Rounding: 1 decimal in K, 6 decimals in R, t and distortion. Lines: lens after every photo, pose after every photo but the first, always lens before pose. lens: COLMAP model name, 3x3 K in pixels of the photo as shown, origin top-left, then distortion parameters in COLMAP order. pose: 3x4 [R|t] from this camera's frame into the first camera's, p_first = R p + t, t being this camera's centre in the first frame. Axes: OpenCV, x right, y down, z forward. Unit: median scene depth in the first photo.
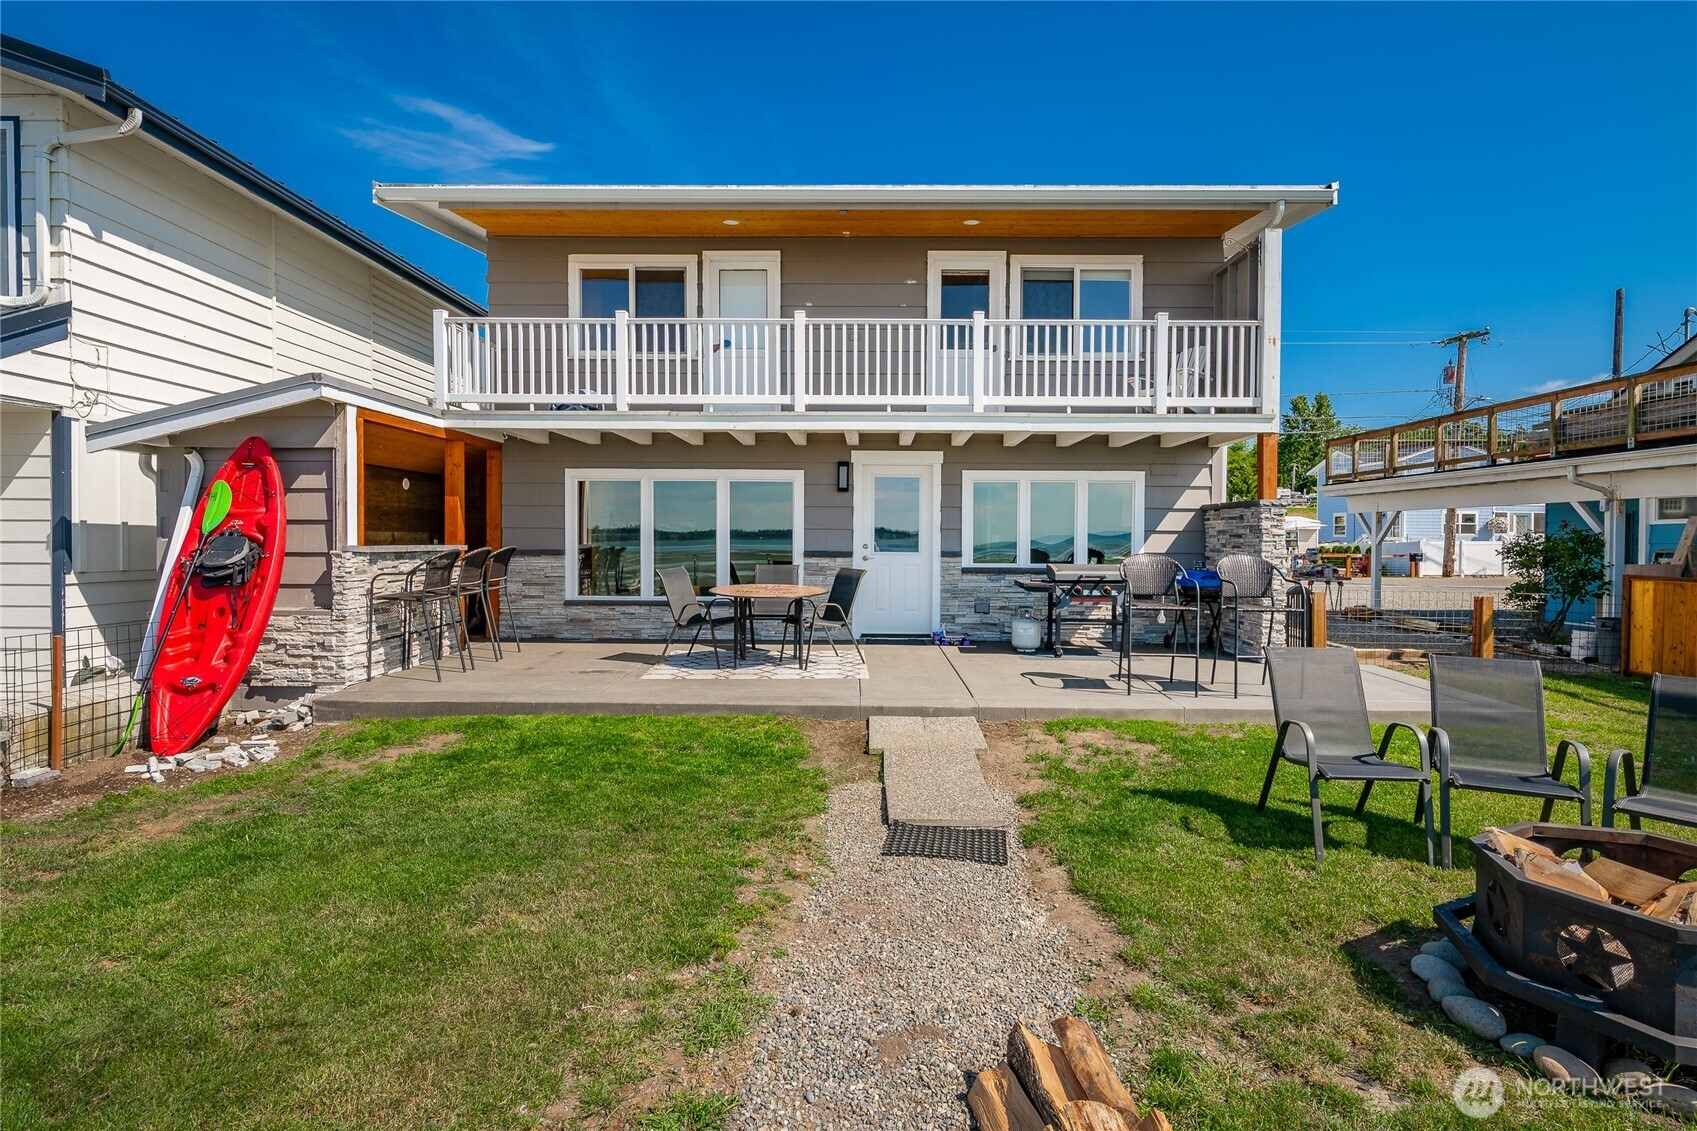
lens RADIAL K [[848.5, 0, 853.3], [0, 848.5, 559.5], [0, 0, 1]] dist [0.002140, -0.000979]
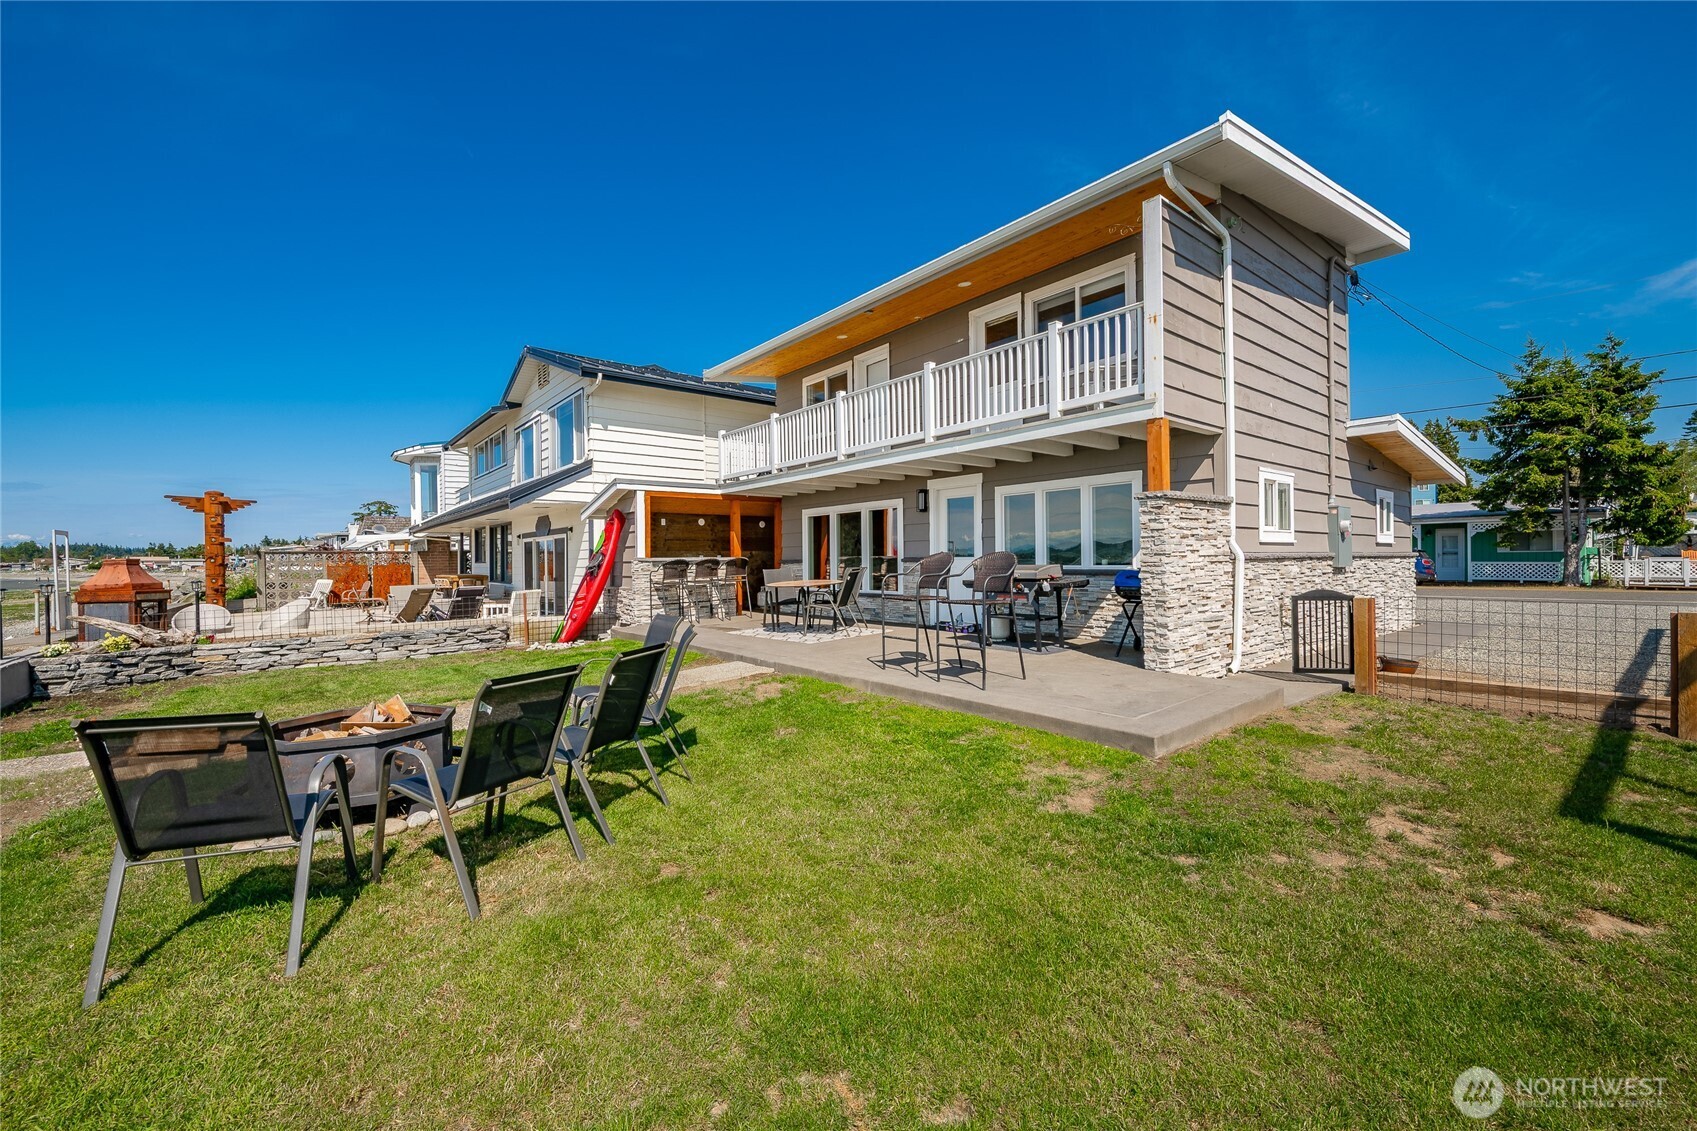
lens RADIAL K [[686.8, 0, 865.2], [0, 686.8, 563.8], [0, 0, 1]] dist [-0.009360, -0.000124]
pose [[0.640652, -0.011576, -0.767744, 0.792425], [-0.001419, 0.999867, -0.016260, 0.018930], [0.767830, 0.011507, 0.640550, 0.264910]]
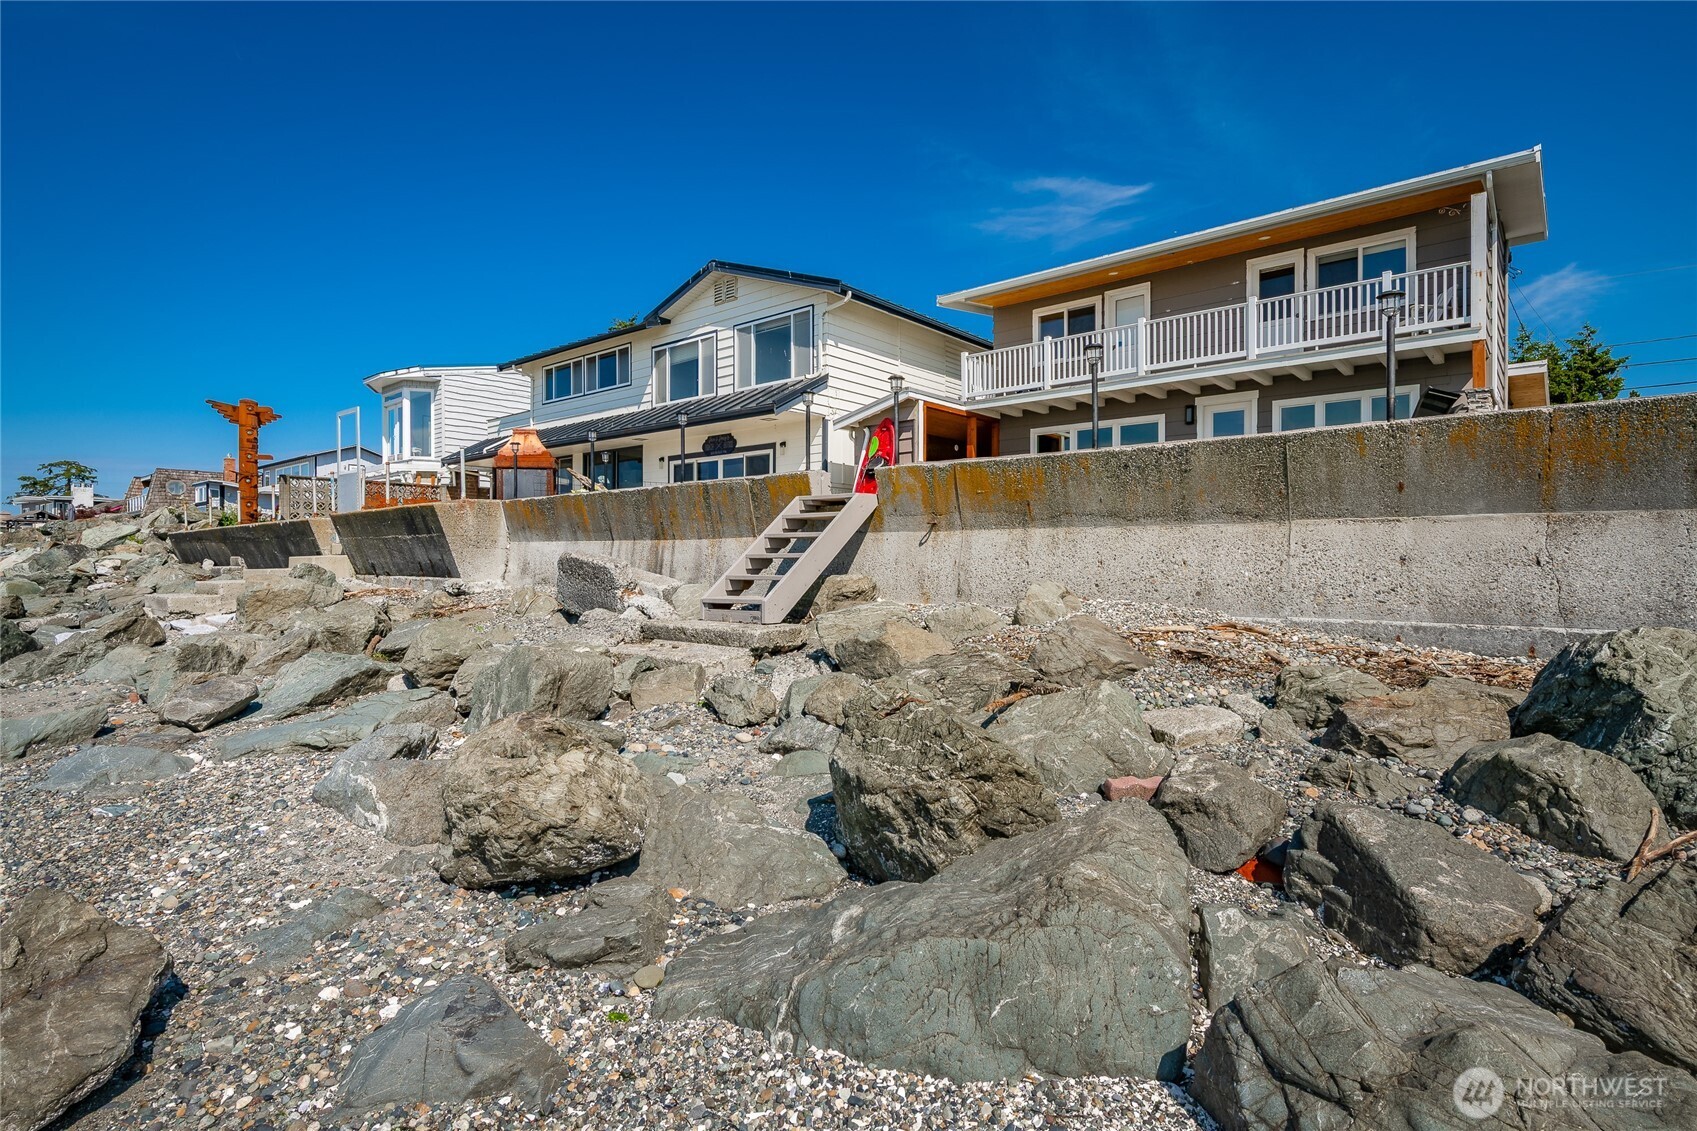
lens RADIAL K [[848.5, 0, 853.3], [0, 848.5, 559.5], [0, 0, 1]] dist [0.002140, -0.000979]
pose [[0.772434, -0.012062, -0.634980, 0.533429], [-0.009228, 0.999501, -0.030211, 0.238538], [0.635028, 0.029196, 0.771937, -0.646161]]
